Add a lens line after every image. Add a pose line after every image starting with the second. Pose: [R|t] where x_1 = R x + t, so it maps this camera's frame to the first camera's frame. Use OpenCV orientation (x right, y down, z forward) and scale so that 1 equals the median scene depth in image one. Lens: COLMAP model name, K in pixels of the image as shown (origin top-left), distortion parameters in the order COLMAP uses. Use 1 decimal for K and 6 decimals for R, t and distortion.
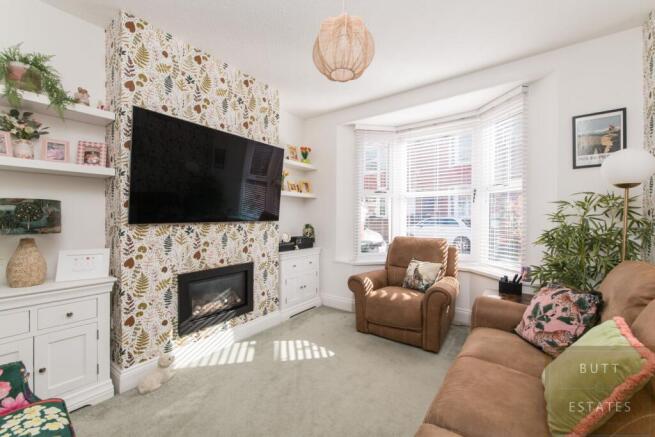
lens RADIAL K [[262.1, 0, 327.5], [0, 262.1, 218.1], [0, 0, 1]] dist [-0.021960, -0.000270]
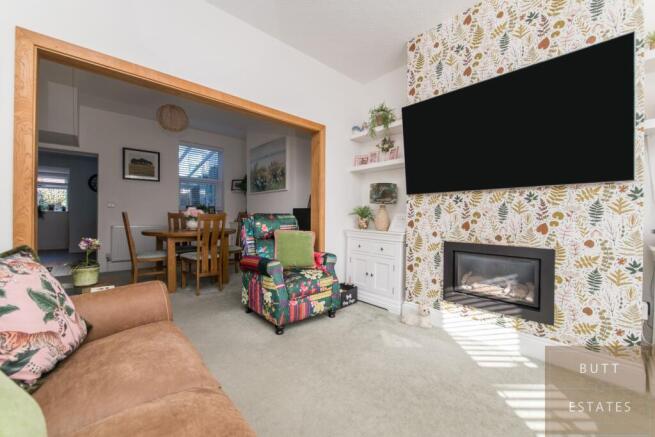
lens RADIAL K [[262.1, 0, 331.6], [0, 262.1, 216.8], [0, 0, 1]] dist [-0.021960, -0.000270]
pose [[-0.193693, 0.002749, -0.981058, 0.497837], [-0.011498, 0.999921, 0.005072, 0.104975], [0.980995, 0.012262, -0.193646, 0.668953]]
